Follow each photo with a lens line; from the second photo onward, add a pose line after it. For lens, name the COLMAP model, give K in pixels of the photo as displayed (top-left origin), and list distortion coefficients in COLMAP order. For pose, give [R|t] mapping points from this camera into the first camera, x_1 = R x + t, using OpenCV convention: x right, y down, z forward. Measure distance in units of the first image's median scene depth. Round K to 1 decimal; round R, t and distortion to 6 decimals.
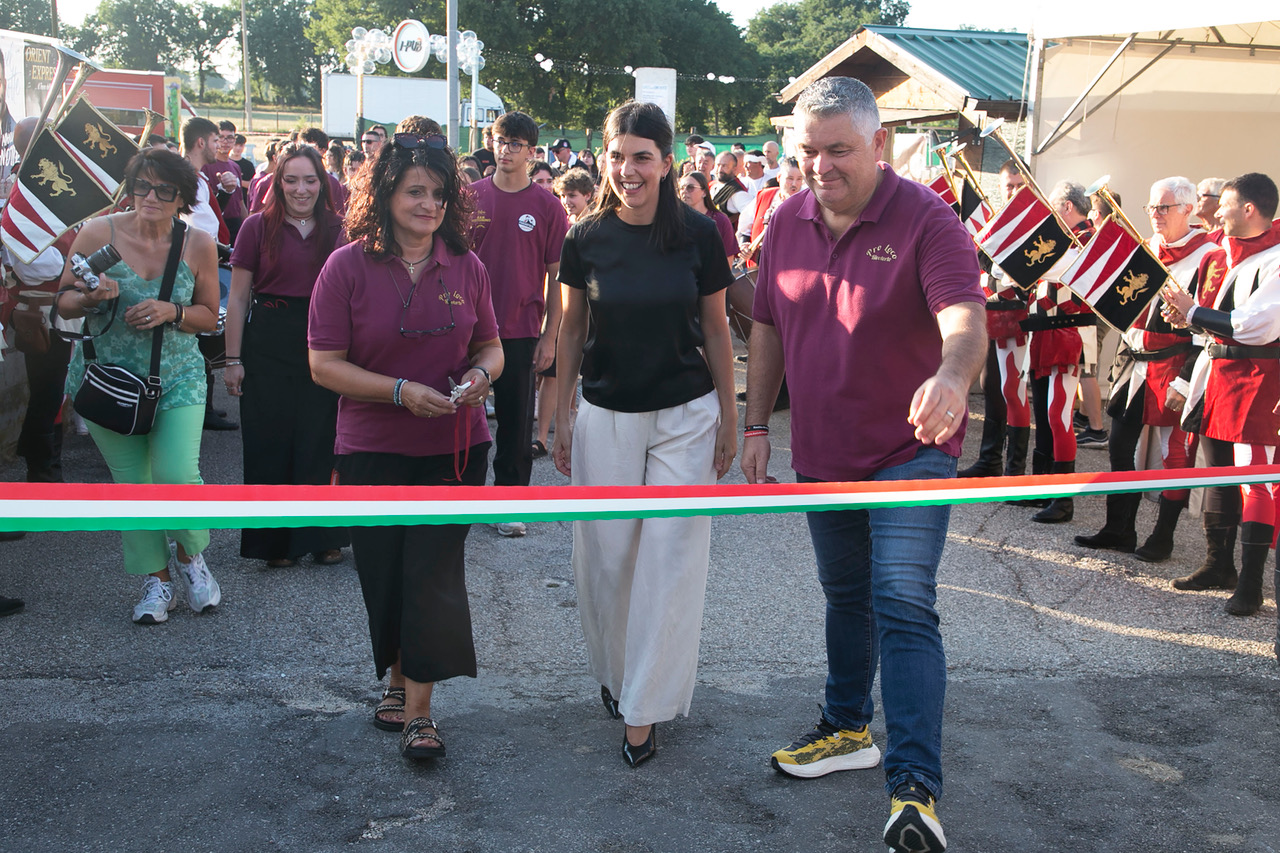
lens RADIAL K [[1343.5, 0, 690.4], [0, 1343.5, 425.9], [0, 0, 1]] dist [0.028260, 0.015510]
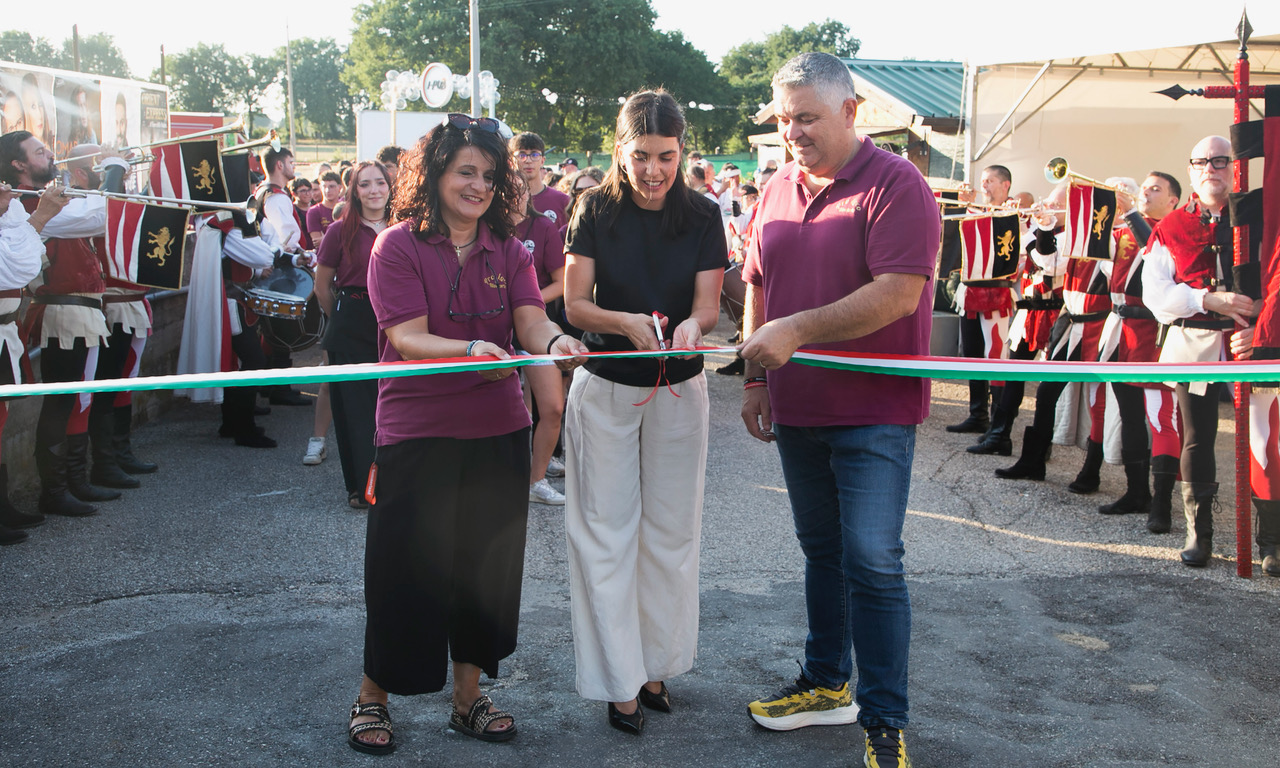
lens RADIAL K [[1319.7, 0, 640.0], [0, 1319.7, 384.0], [0, 0, 1]] dist [0.004702, 0.007215]
pose [[0.999733, -0.022887, -0.003051, -0.036676], [0.022693, 0.998336, -0.053008, 0.046720], [0.004259, 0.052925, 0.998589, -0.144624]]
